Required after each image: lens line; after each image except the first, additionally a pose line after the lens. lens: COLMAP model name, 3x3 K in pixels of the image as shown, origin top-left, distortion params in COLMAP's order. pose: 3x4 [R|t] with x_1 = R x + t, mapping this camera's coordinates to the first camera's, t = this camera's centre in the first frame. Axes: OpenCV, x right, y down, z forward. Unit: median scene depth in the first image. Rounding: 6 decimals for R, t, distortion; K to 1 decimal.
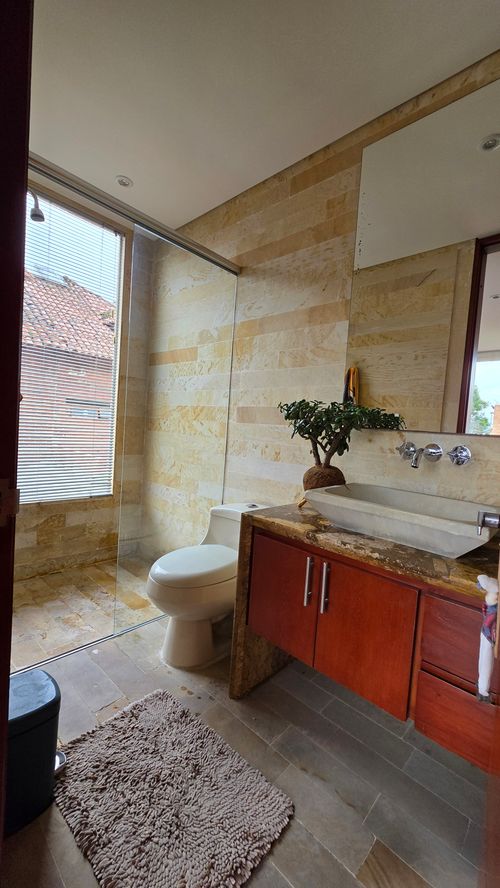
lens RADIAL K [[354.4, 0, 249.9], [0, 354.4, 444.4], [0, 0, 1]] dist [0.003917, -0.000111]
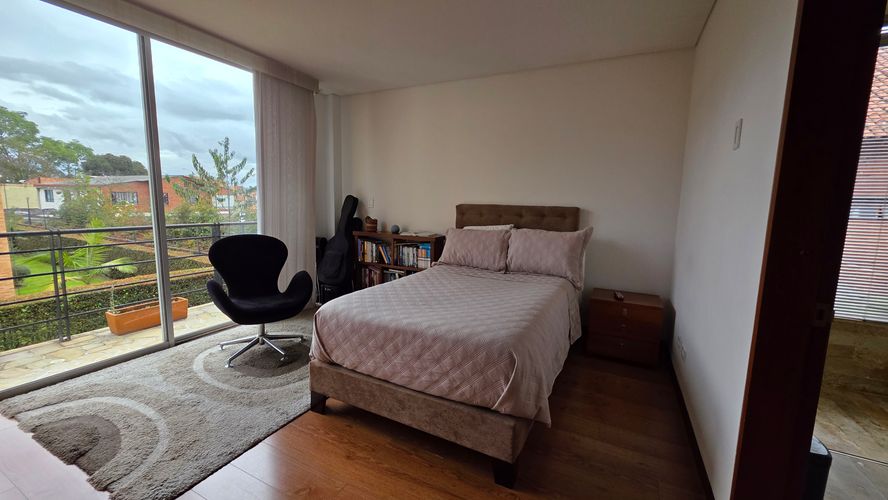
lens RADIAL K [[354.4, 0, 444.2], [0, 354.4, 248.0], [0, 0, 1]] dist [0.003917, -0.000111]
pose [[0.281314, 0.052979, -0.958152, 0.142996], [-0.035634, 0.998363, 0.044740, -0.050189], [0.958954, 0.021557, 0.282741, -0.359909]]
